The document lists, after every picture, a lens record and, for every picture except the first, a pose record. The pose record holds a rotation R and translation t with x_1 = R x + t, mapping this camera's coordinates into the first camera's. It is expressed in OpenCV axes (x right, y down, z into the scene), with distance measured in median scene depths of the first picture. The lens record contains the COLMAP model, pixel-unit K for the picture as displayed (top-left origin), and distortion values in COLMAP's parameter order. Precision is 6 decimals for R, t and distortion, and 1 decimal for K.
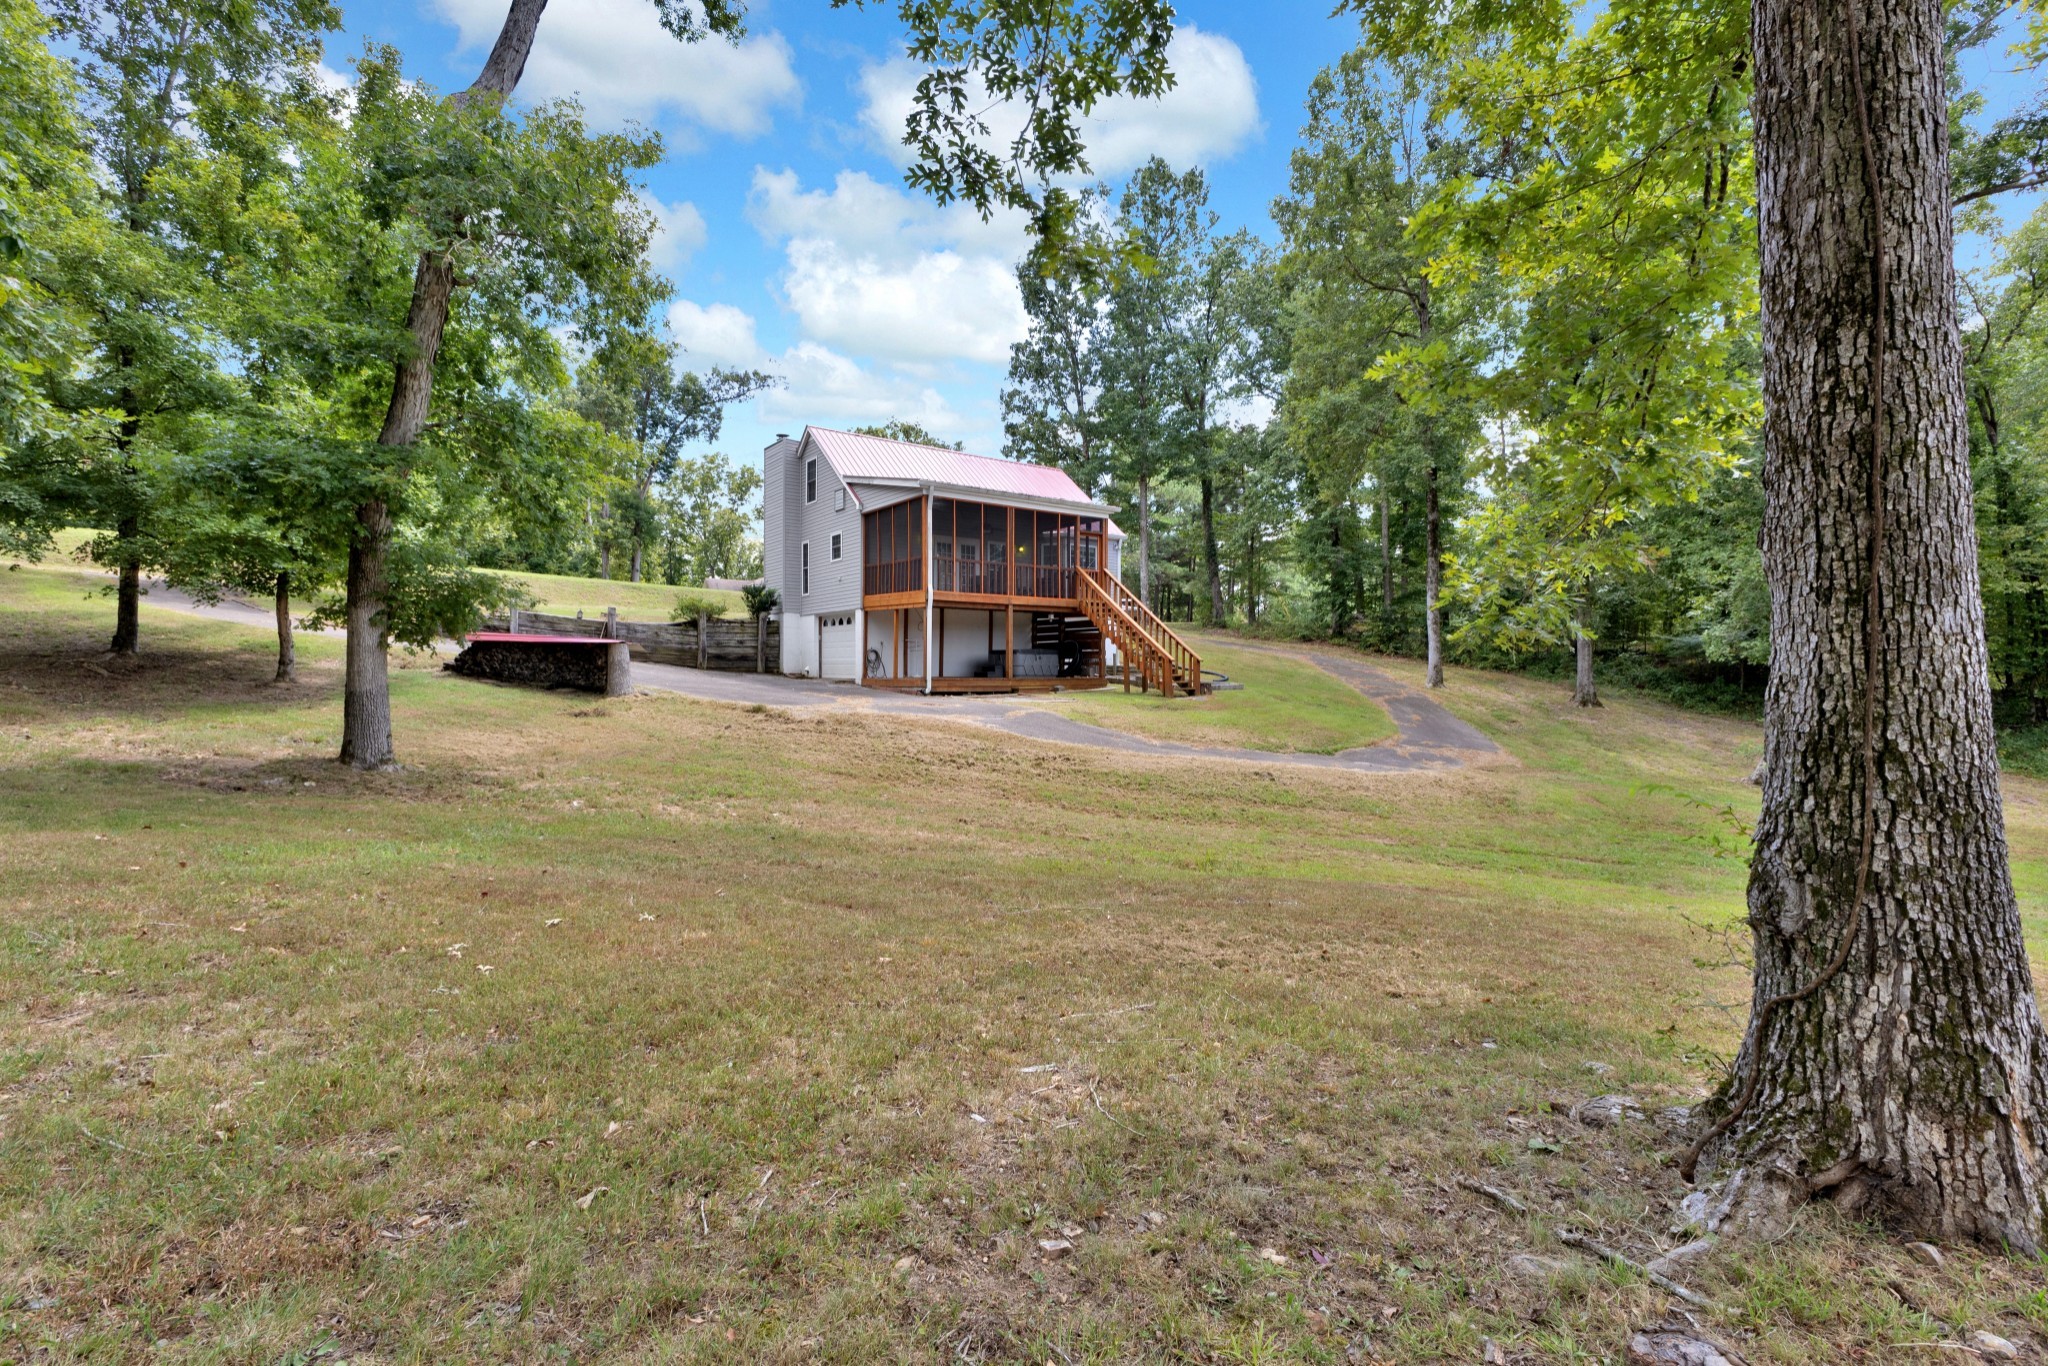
lens RADIAL K [[903.5, 0, 1012.8], [0, 903.5, 670.6], [0, 0, 1]] dist [0.006268, -0.000964]
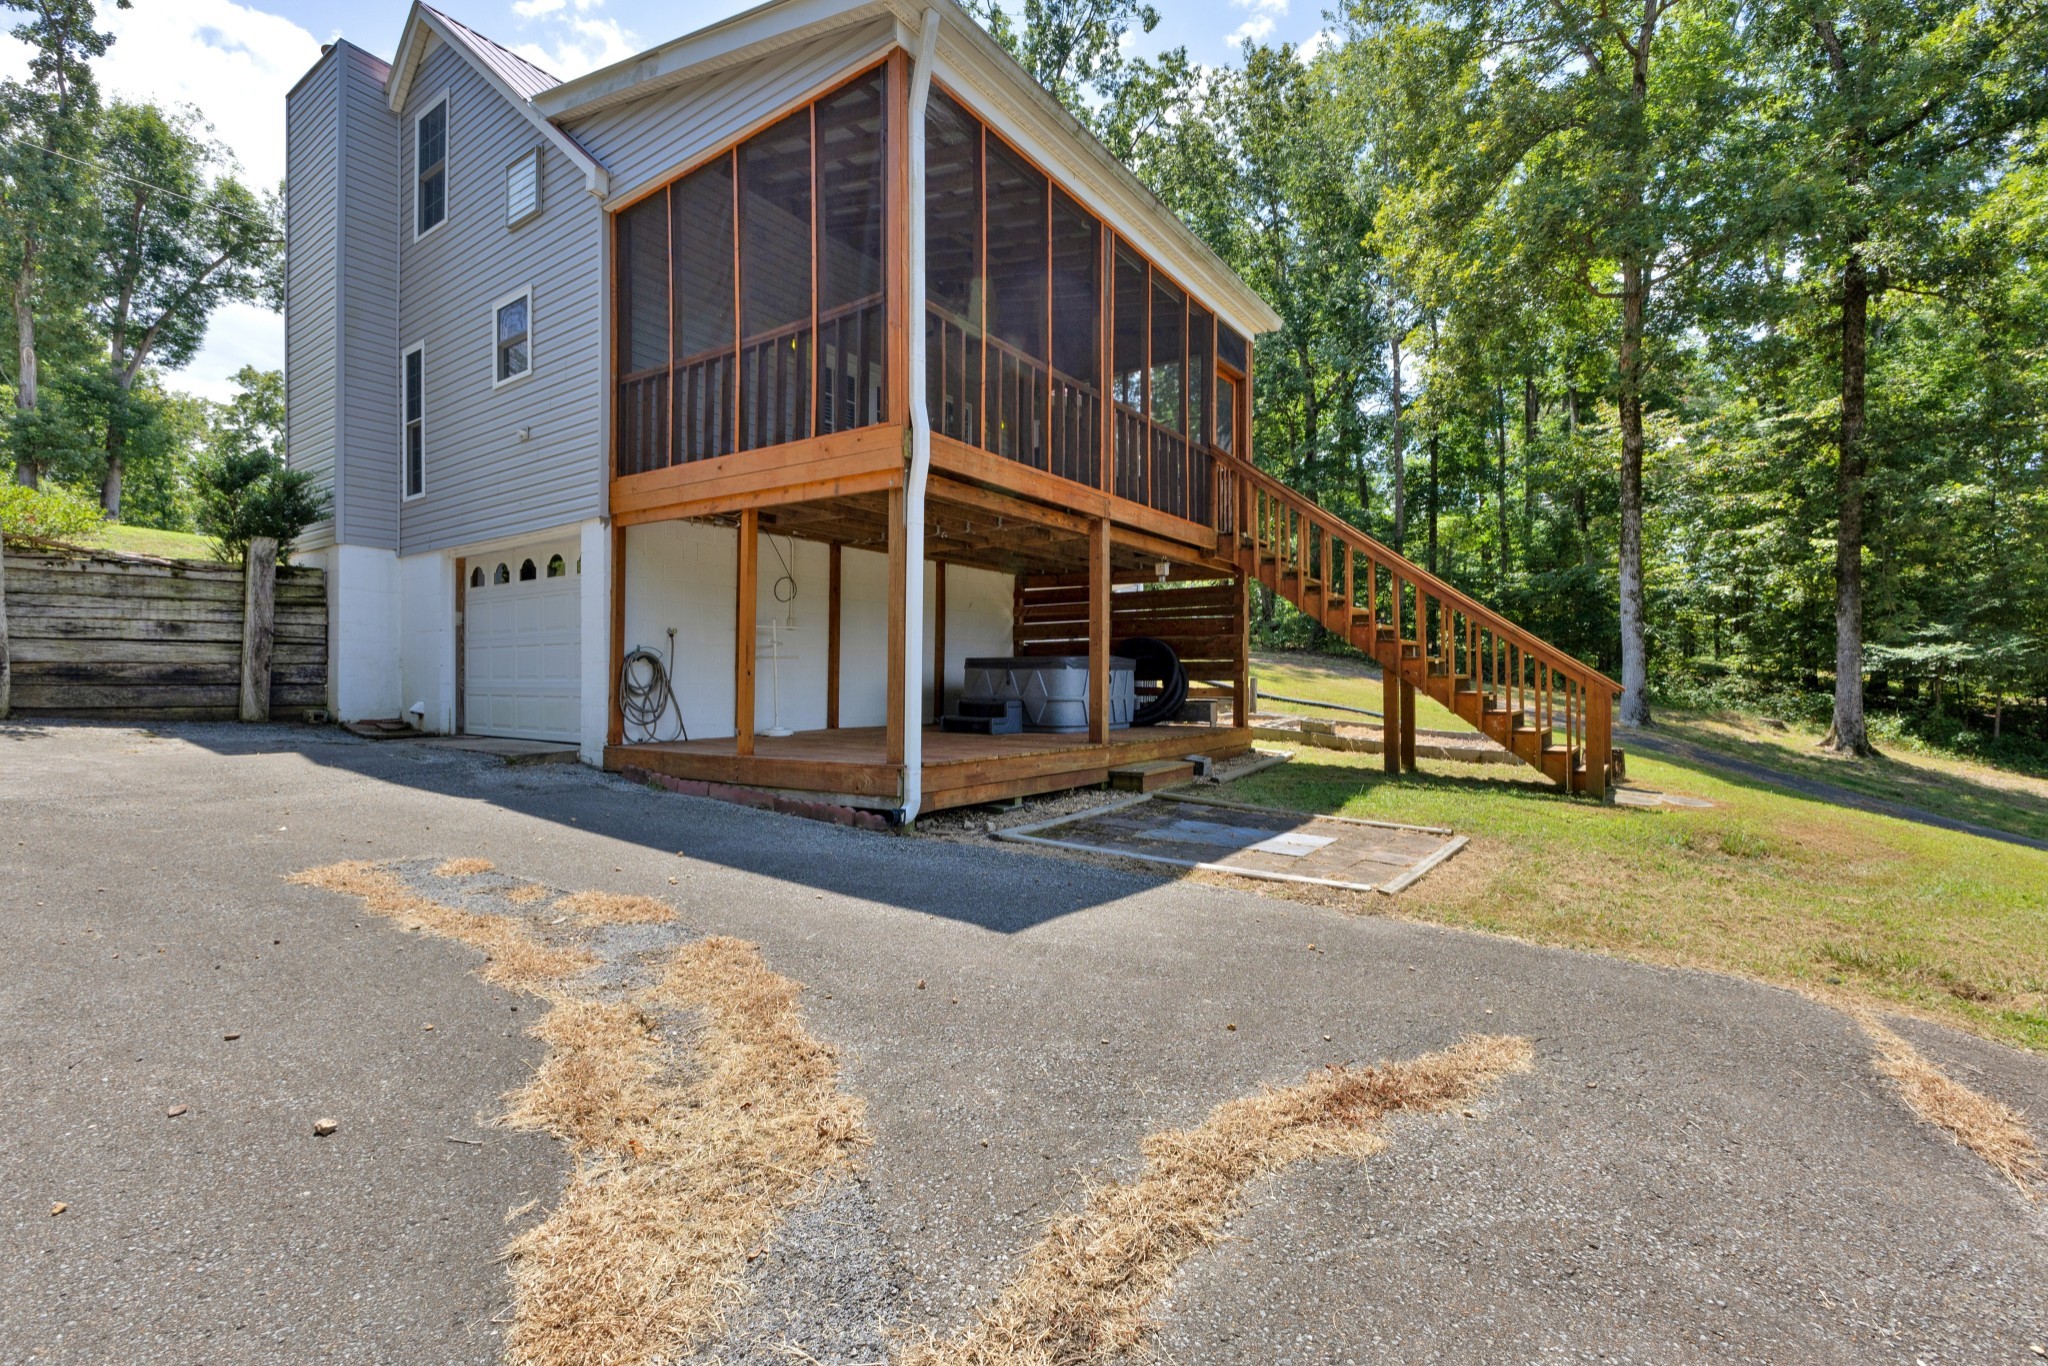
lens RADIAL K [[871.3, 0, 1024.0], [0, 871.3, 683.0], [0, 0, 1]] dist [-0.012400, -0.000268]
pose [[0.942386, -0.002582, 0.334517, -0.121756], [0.000233, 0.999975, 0.007064, -0.013845], [-0.334527, -0.006579, 0.942363, 0.620626]]
